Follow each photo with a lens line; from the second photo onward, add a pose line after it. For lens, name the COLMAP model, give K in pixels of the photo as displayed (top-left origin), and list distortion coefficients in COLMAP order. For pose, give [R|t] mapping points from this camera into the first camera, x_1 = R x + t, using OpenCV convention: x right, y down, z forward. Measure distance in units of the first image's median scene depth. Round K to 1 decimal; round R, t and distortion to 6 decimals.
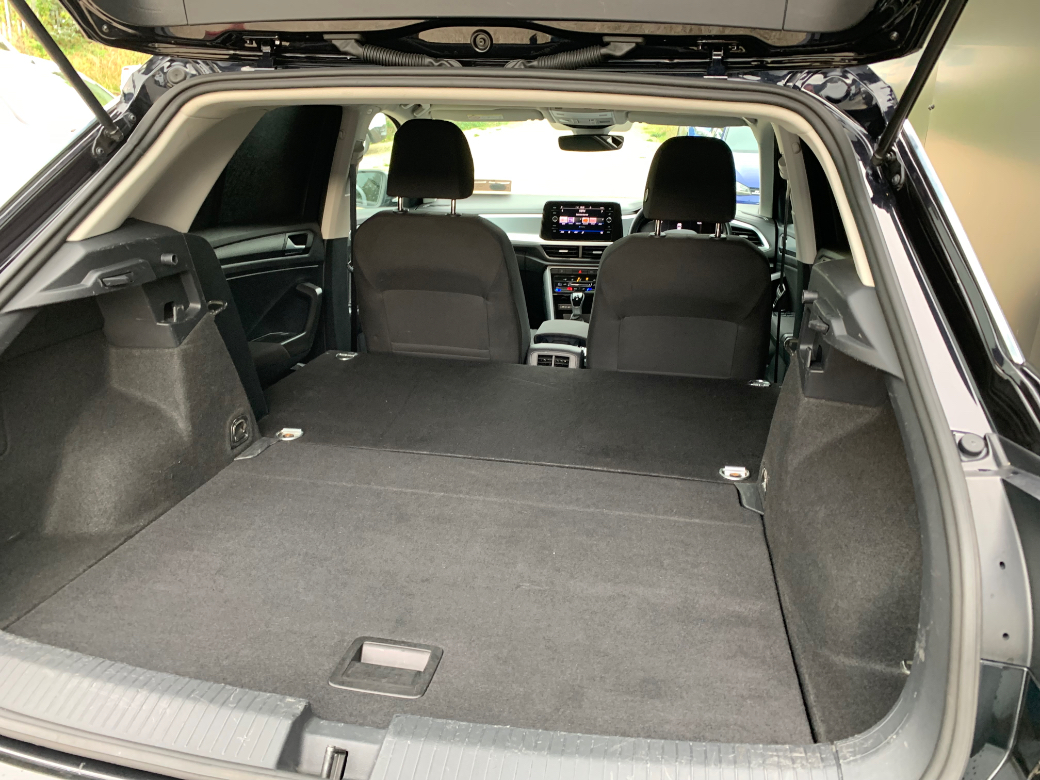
lens RADIAL K [[801.3, 0, 518.8], [0, 801.3, 387.1], [0, 0, 1]] dist [0.026559, -0.017263]
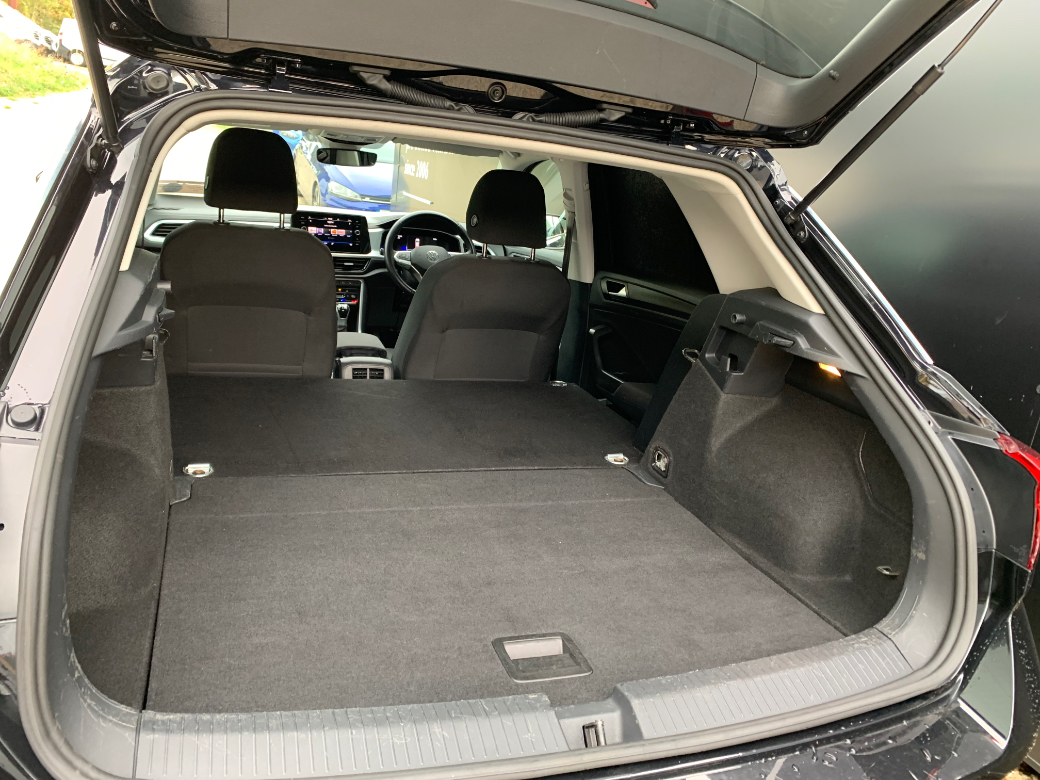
lens RADIAL K [[801.3, 0, 509.9], [0, 801.3, 395.8], [0, 0, 1]] dist [0.026559, -0.017263]
pose [[0.866023, -0.067836, 0.495380, -0.611406], [0.061526, 0.997682, 0.029062, -0.044560], [-0.496204, 0.005311, 0.868190, 0.033536]]
